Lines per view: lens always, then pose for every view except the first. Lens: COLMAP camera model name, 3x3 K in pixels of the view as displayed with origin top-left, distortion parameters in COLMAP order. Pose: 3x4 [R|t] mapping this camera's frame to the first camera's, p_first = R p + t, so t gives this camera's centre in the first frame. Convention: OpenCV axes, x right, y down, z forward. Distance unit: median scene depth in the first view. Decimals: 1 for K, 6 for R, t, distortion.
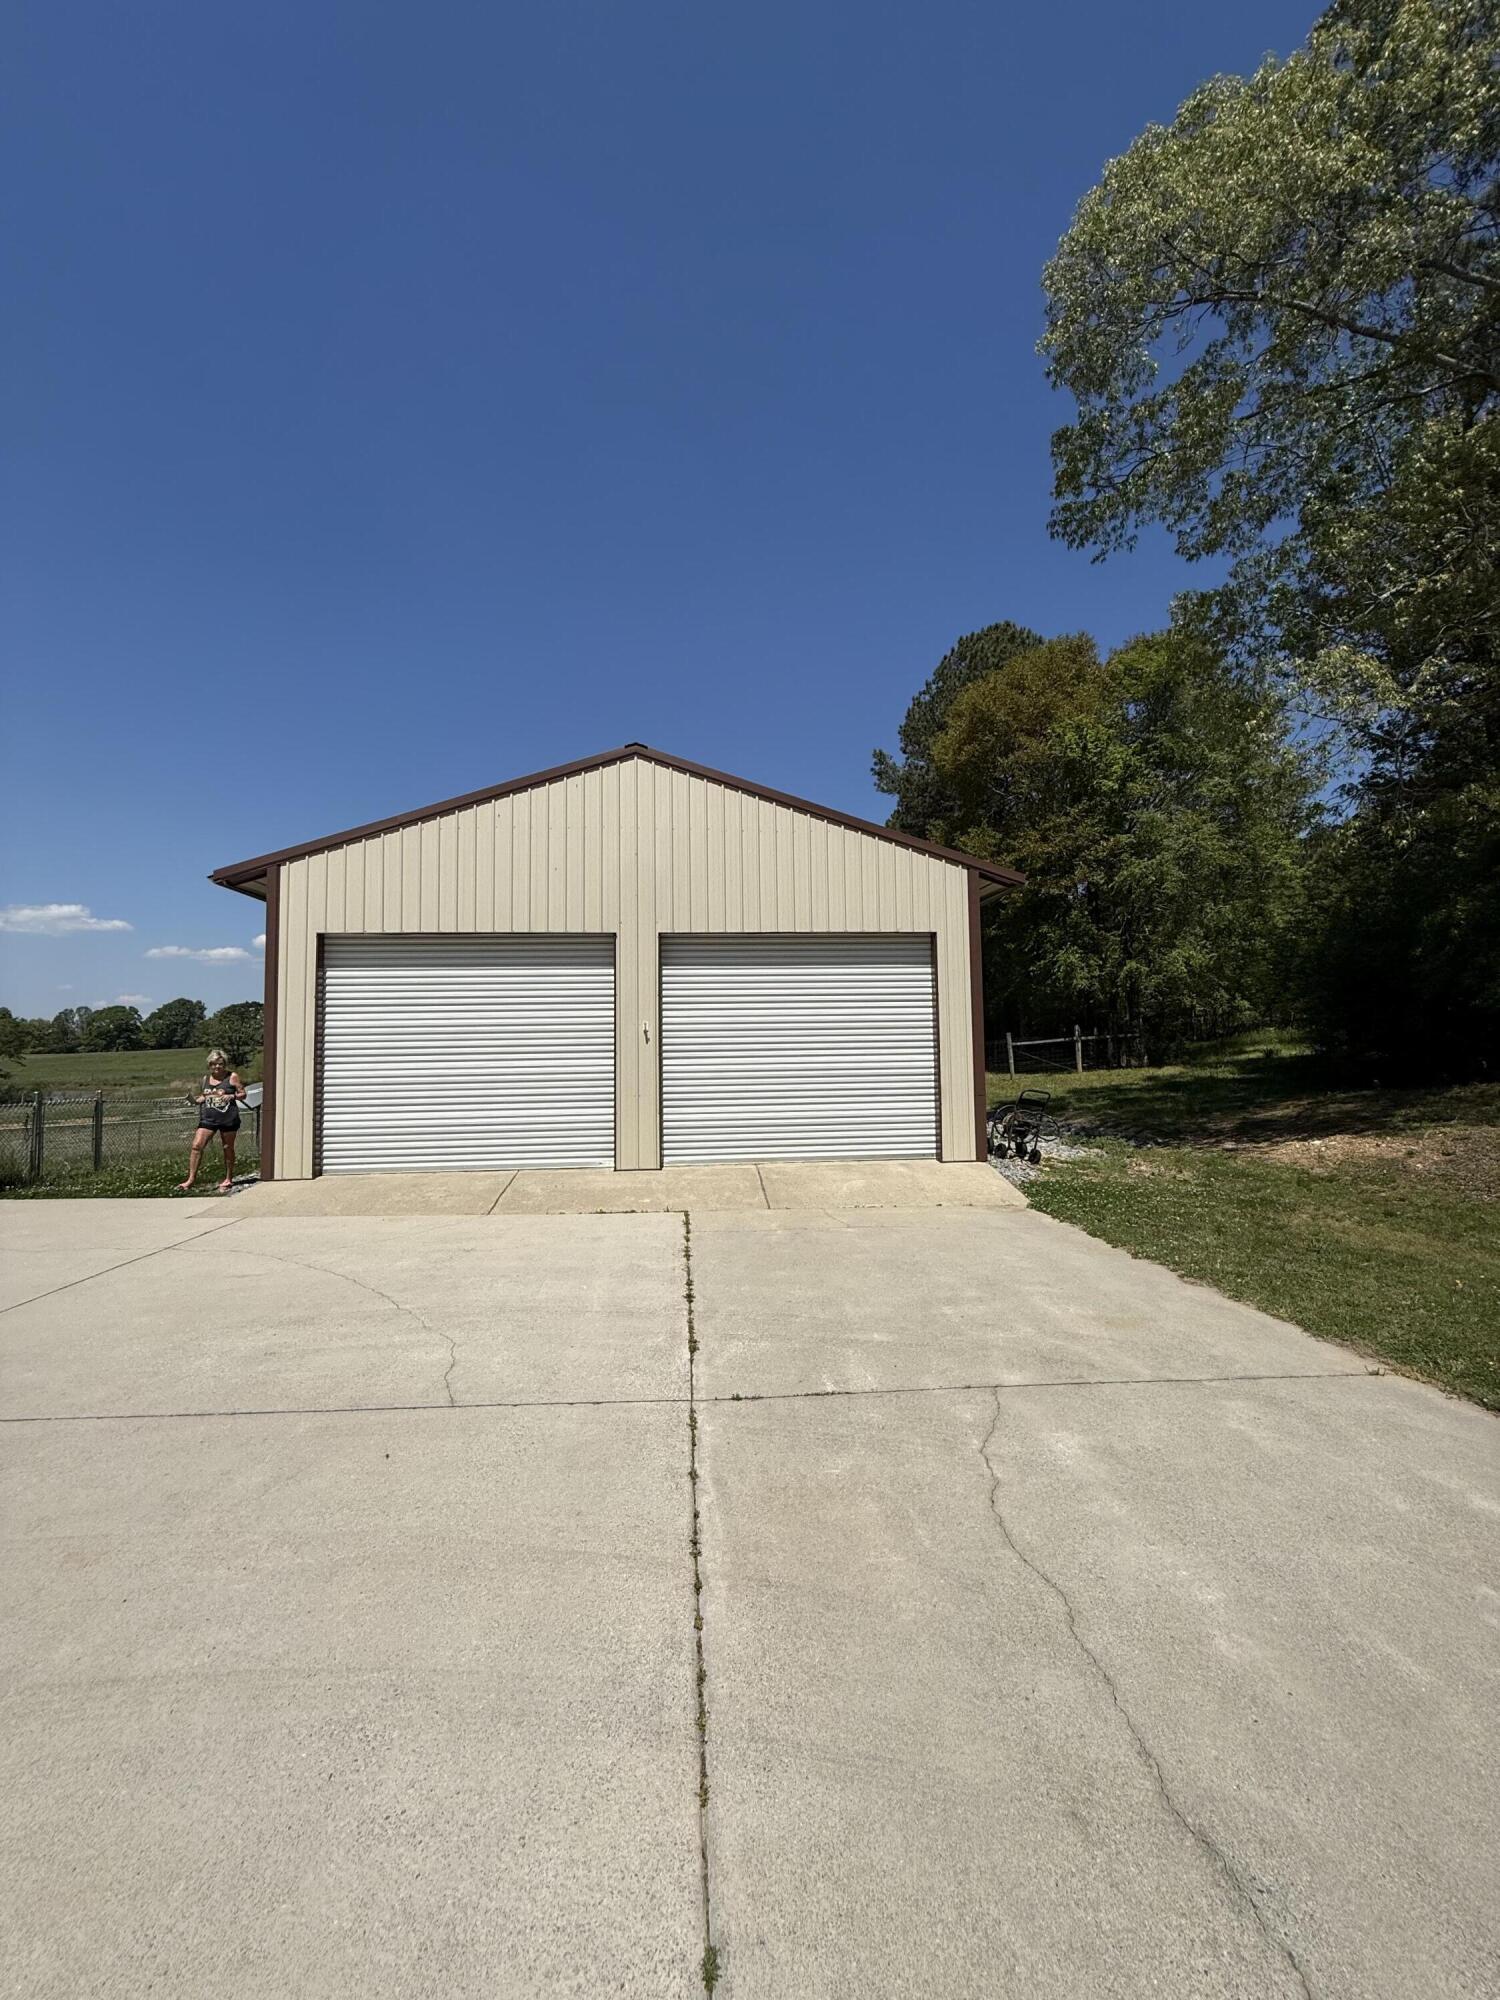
lens RADIAL K [[799.6, 0, 750.0], [0, 799.6, 1000.0], [0, 0, 1]] dist [0.001660, 0.000639]
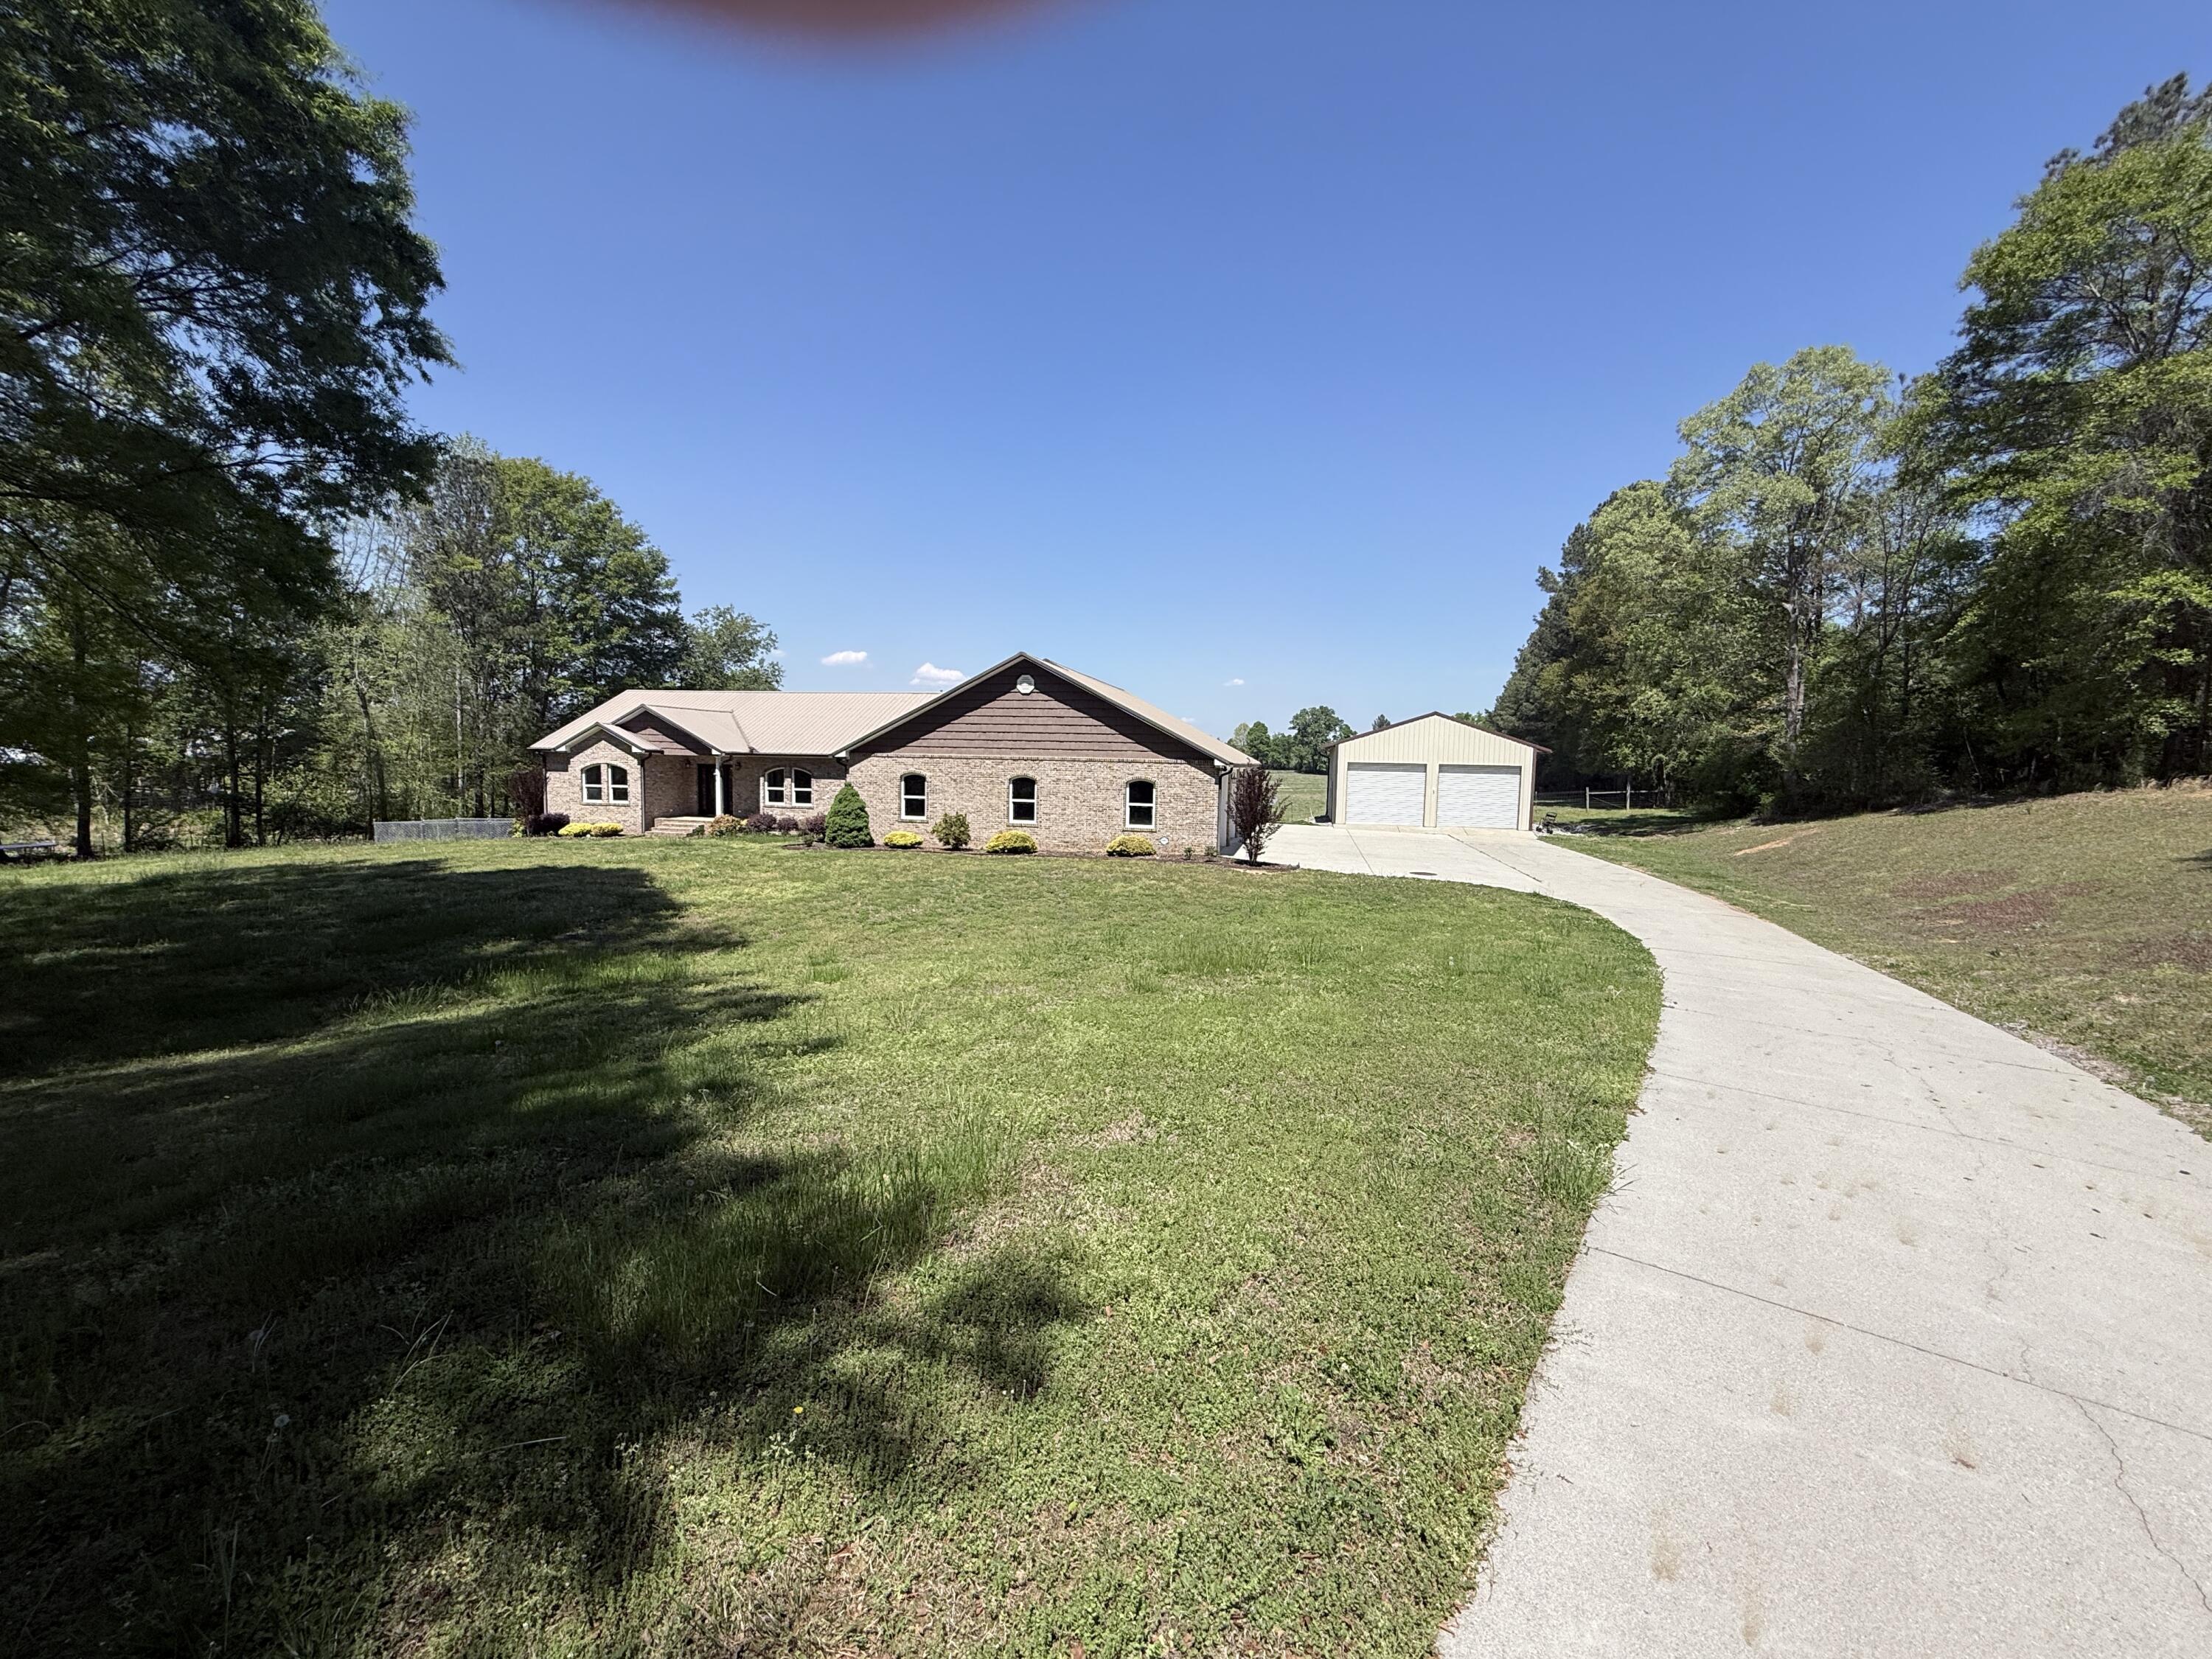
lens RADIAL K [[884.3, 0, 1106.0], [0, 884.3, 829.5], [0, 0, 1]] dist [0.001660, 0.000639]
pose [[0.953645, 0.051200, -0.296547, -0.342757], [-0.013414, 0.991673, 0.128079, -0.276569], [0.300636, -0.118164, 0.946391, -3.246634]]
